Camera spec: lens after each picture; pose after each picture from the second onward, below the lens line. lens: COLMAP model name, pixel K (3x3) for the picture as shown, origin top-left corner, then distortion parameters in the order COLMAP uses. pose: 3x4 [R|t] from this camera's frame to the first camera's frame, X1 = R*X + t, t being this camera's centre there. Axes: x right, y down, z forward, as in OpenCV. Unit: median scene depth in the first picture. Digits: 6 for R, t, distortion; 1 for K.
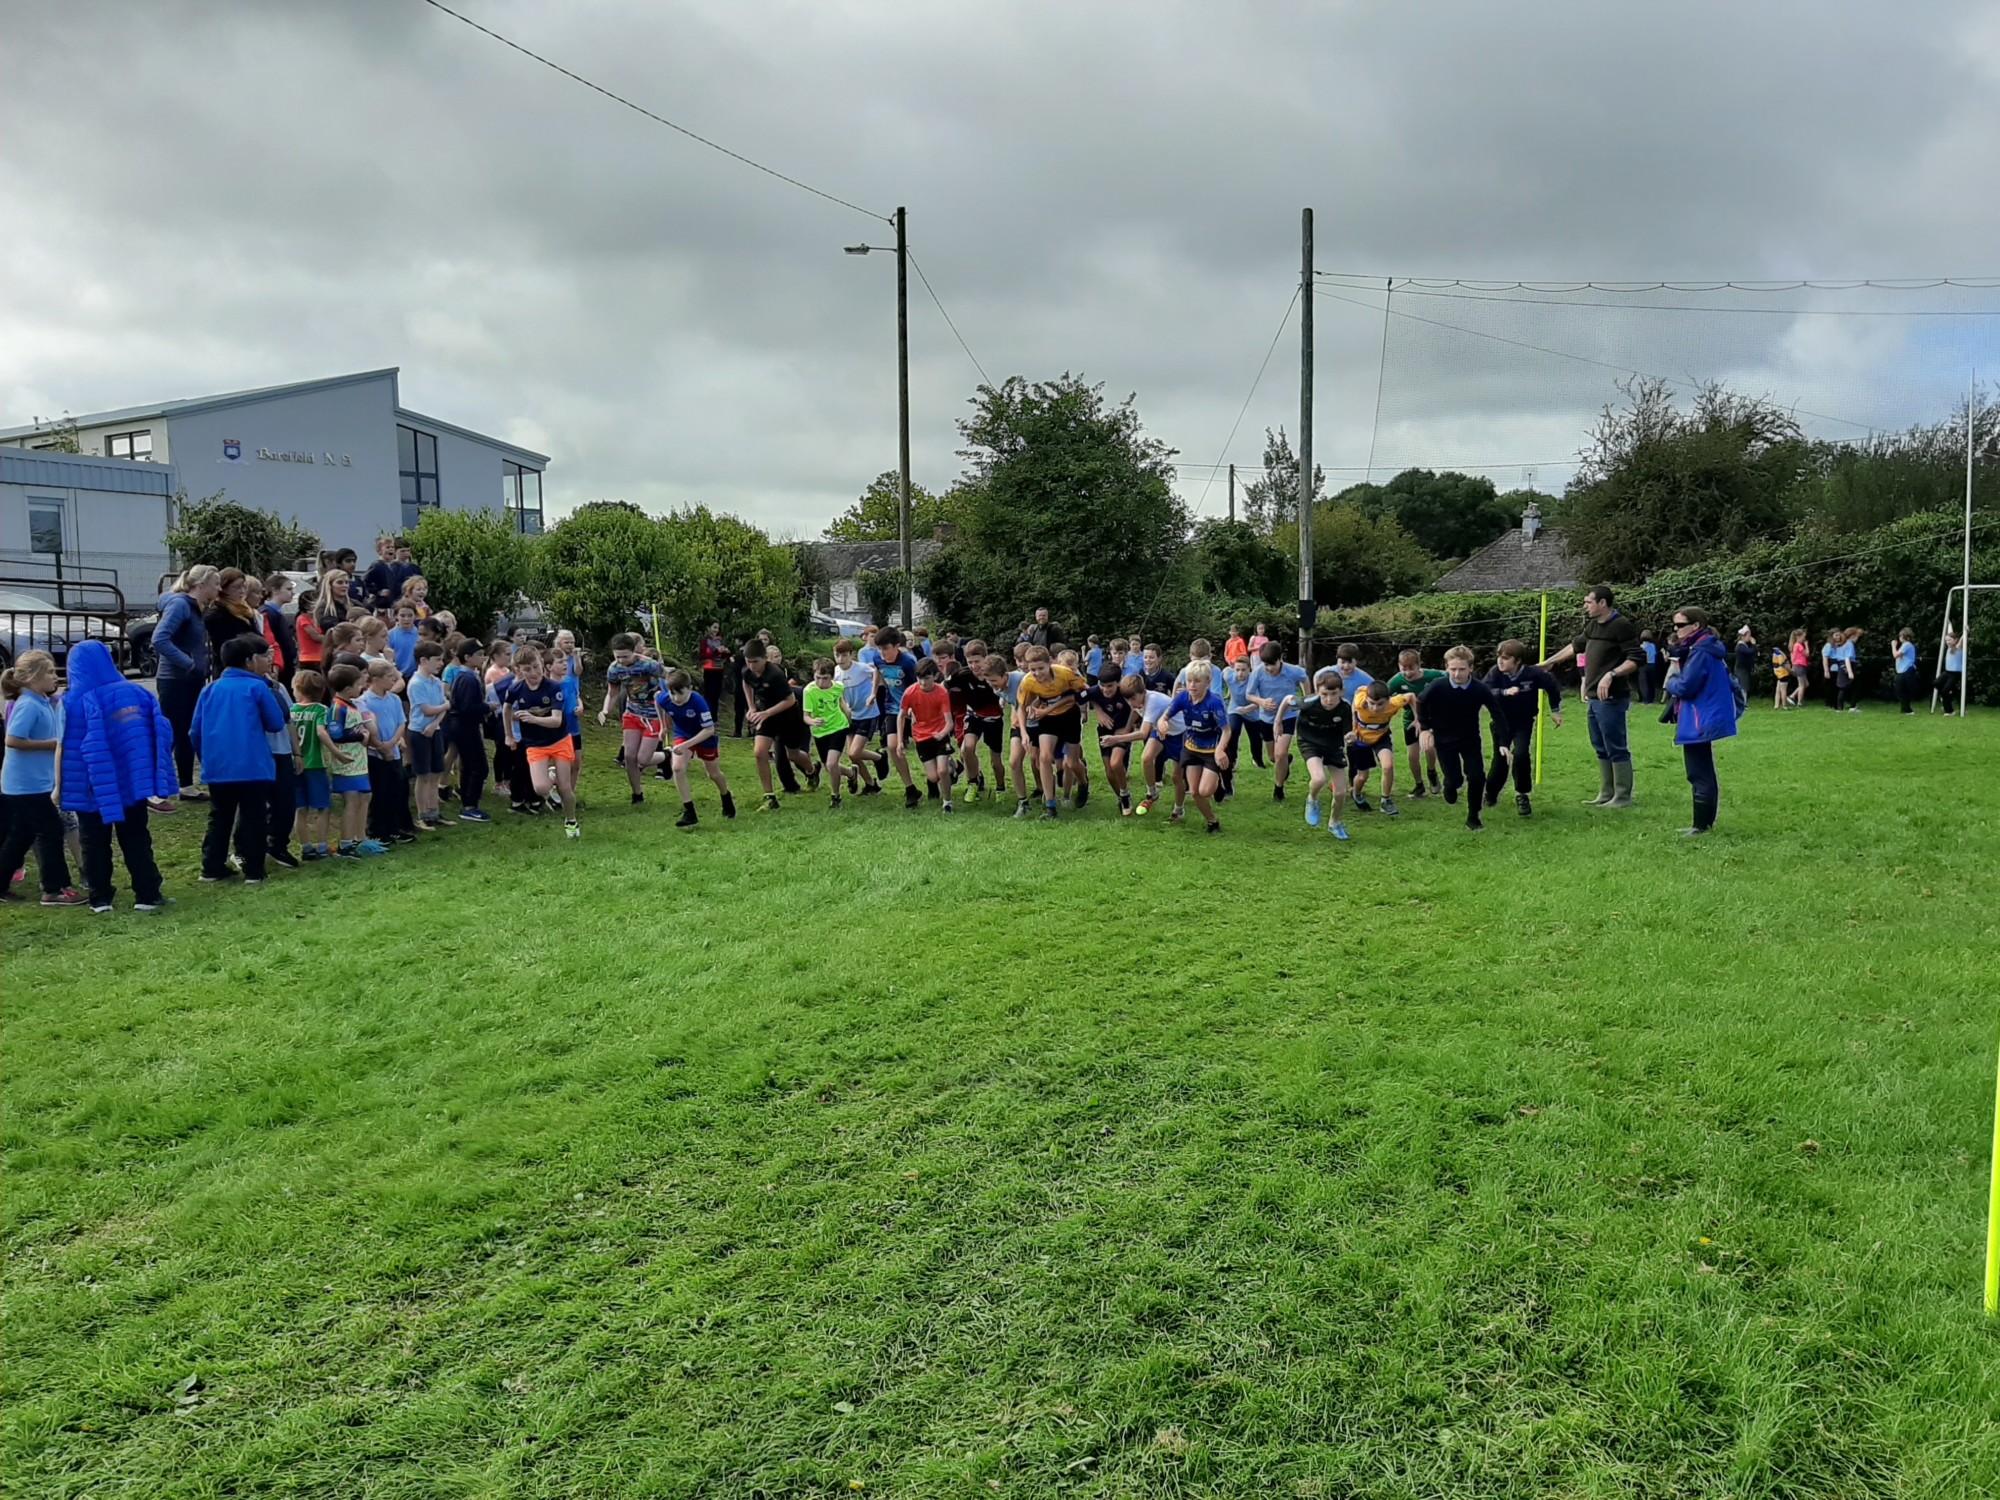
lens RADIAL K [[1524.8, 0, 998.6], [0, 1524.8, 685.4], [0, 0, 1]] dist [0.077071, -0.130970]
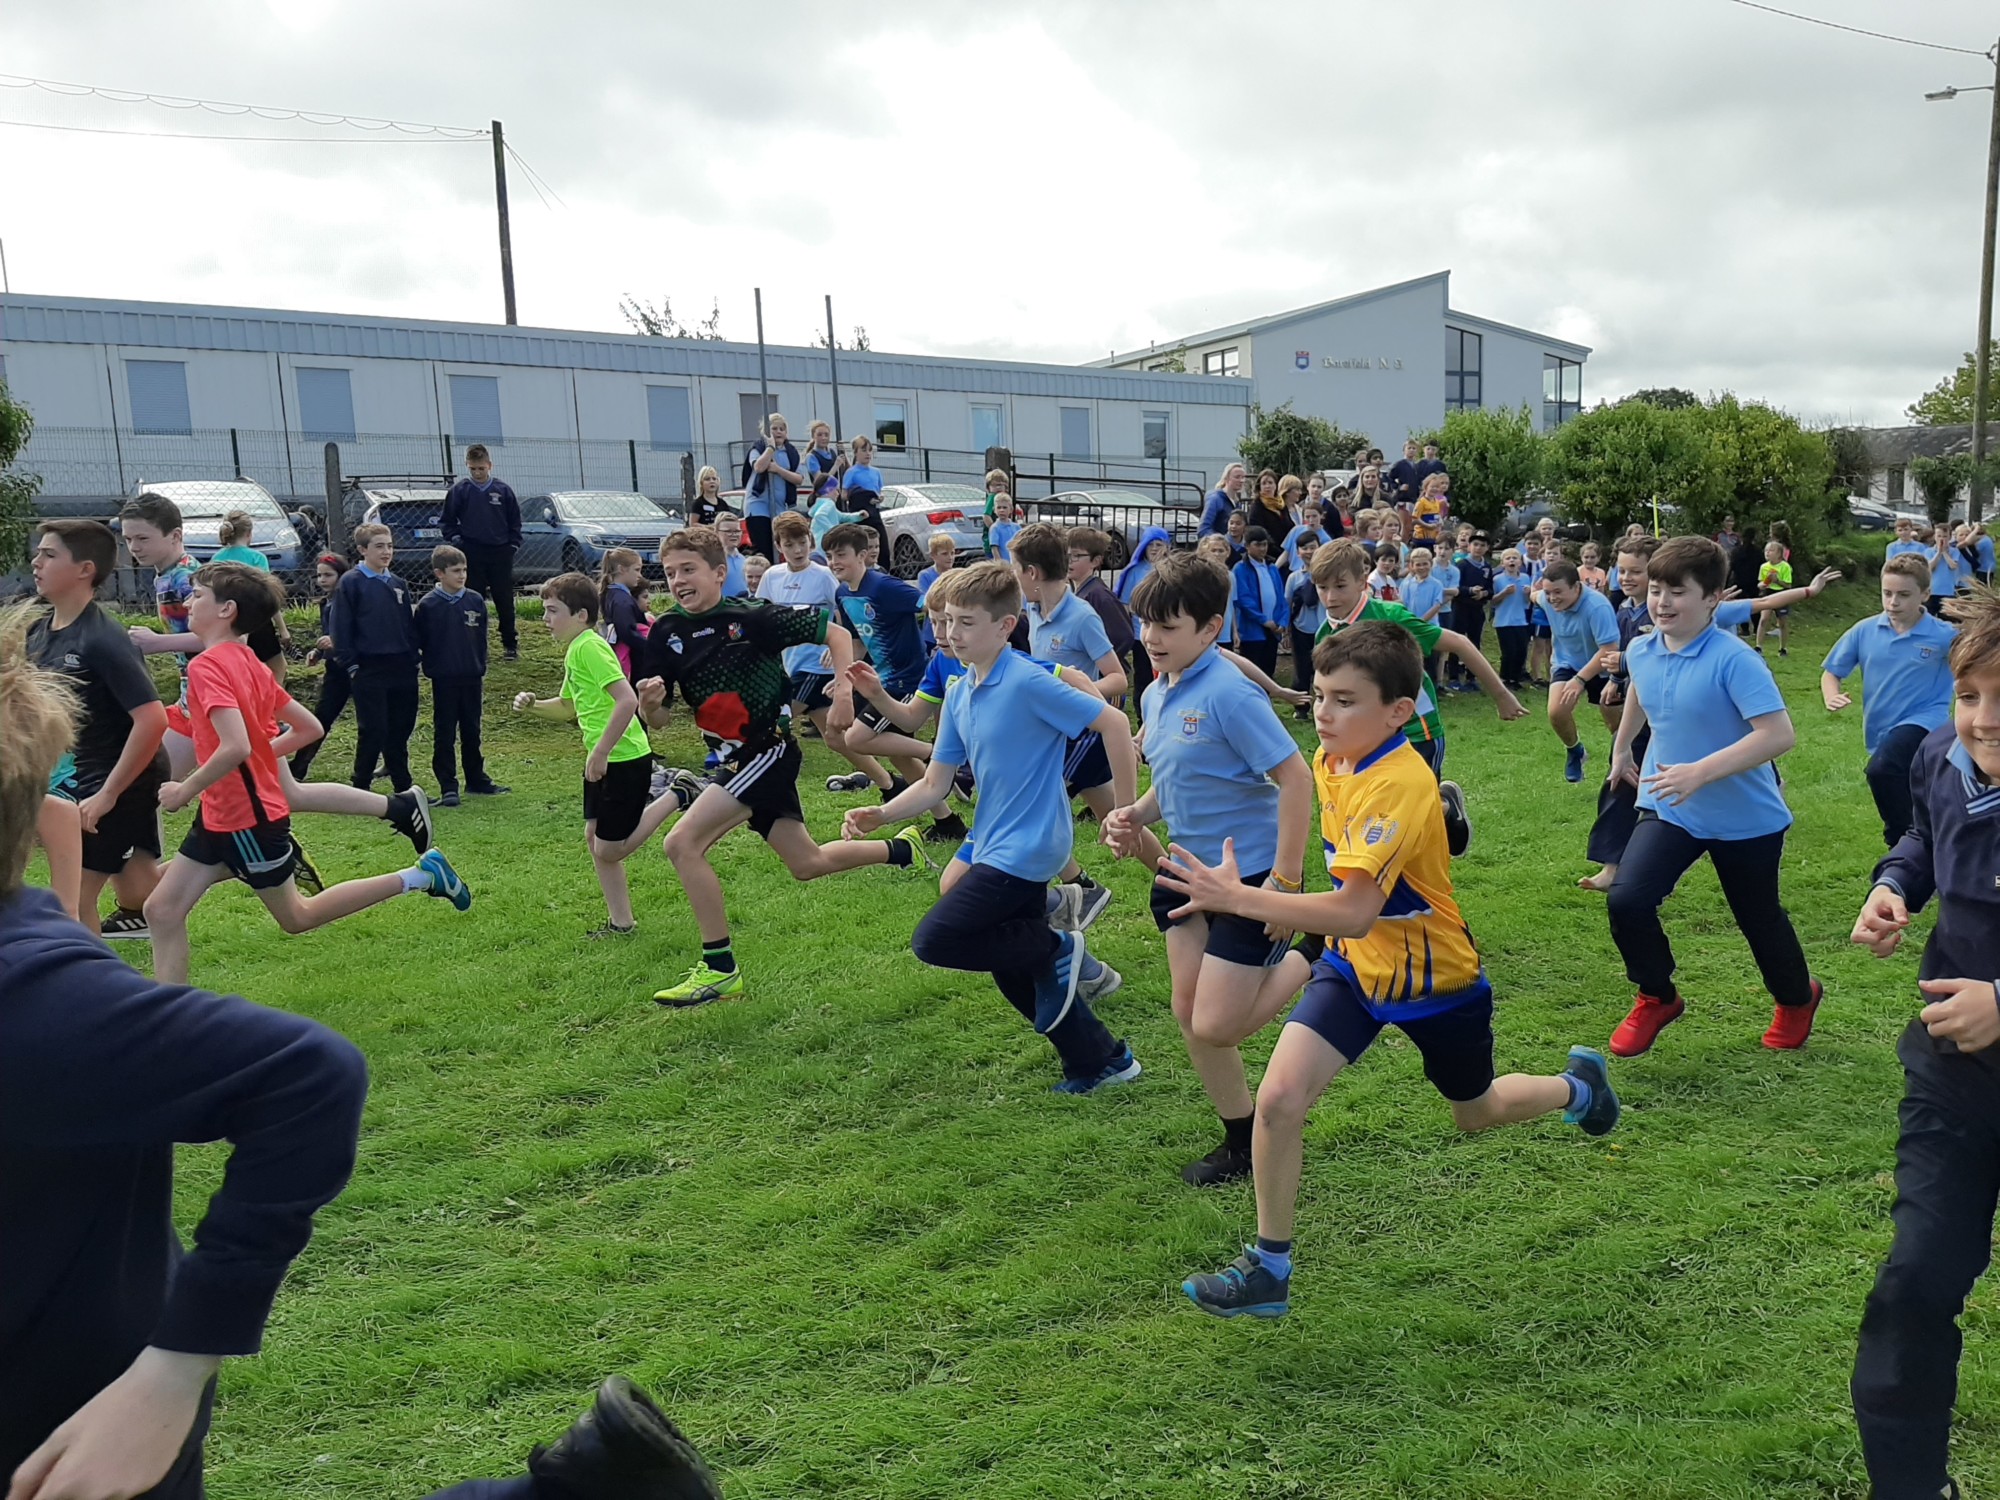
lens RADIAL K [[1510.8, 0, 1077.5], [0, 1510.8, 678.1], [0, 0, 1]] dist [0.095711, -0.200771]
pose [[0.823055, 0.062216, -0.564543, 0.087797], [-0.025487, 0.997027, 0.072720, 0.007819], [0.567389, -0.045464, 0.822194, -0.123209]]
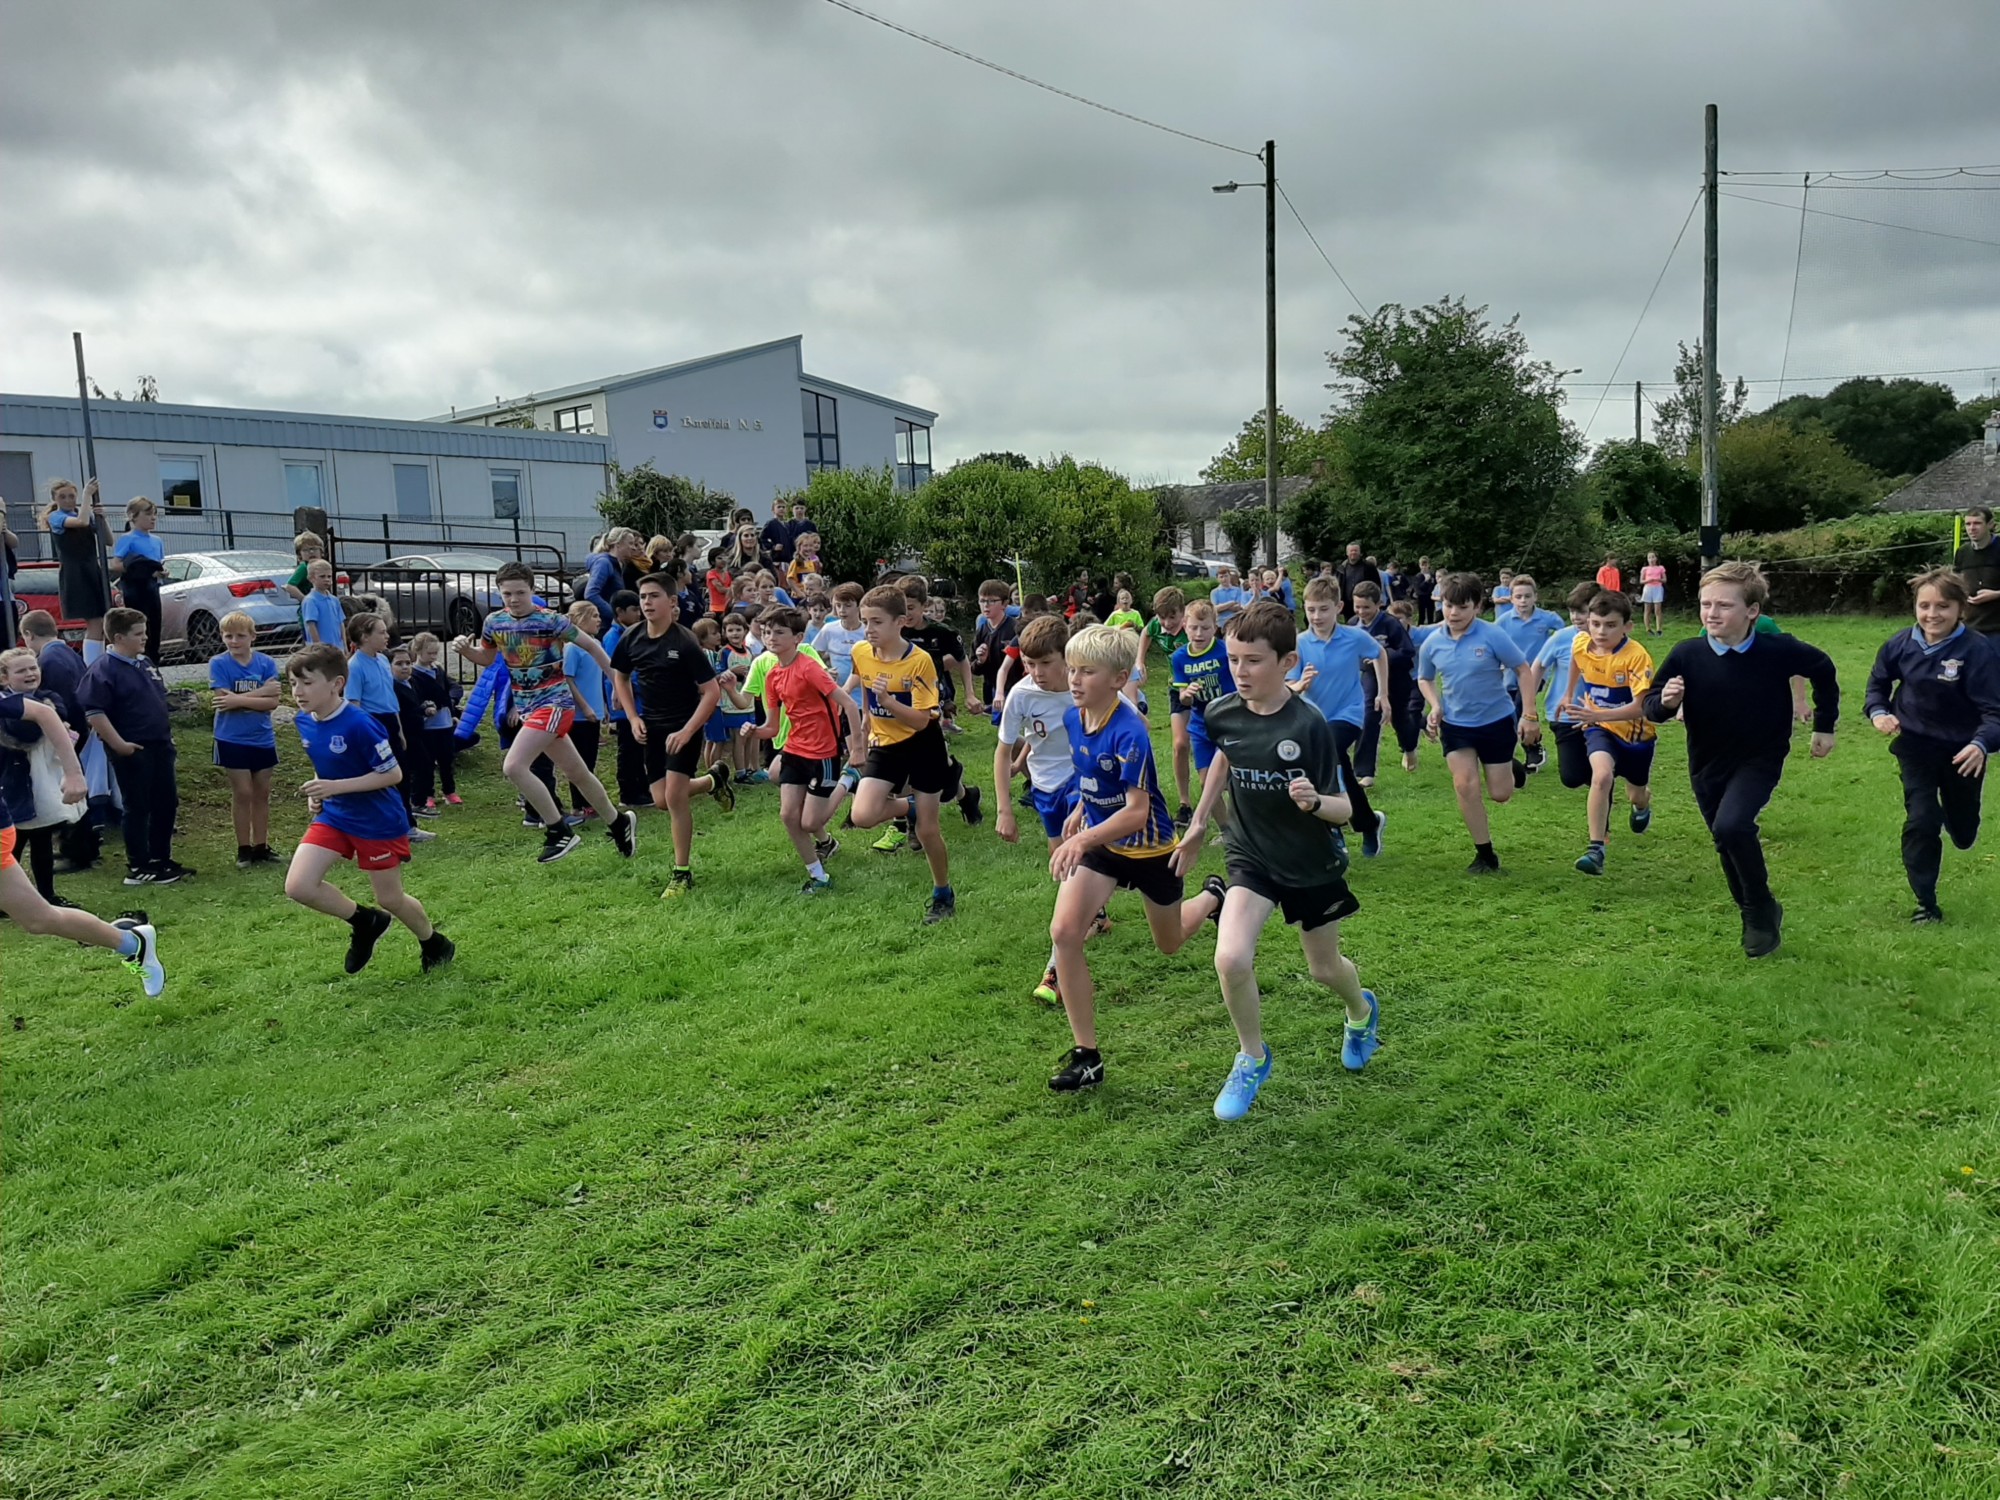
lens RADIAL K [[1507.7, 0, 1008.3], [0, 1507.7, 713.5], [0, 0, 1]] dist [0.115272, -0.205711]
pose [[0.971072, -0.000791, -0.238784, 0.044656], [0.014346, 0.998382, 0.055031, 0.001661], [0.238354, -0.056865, 0.969512, -0.040682]]
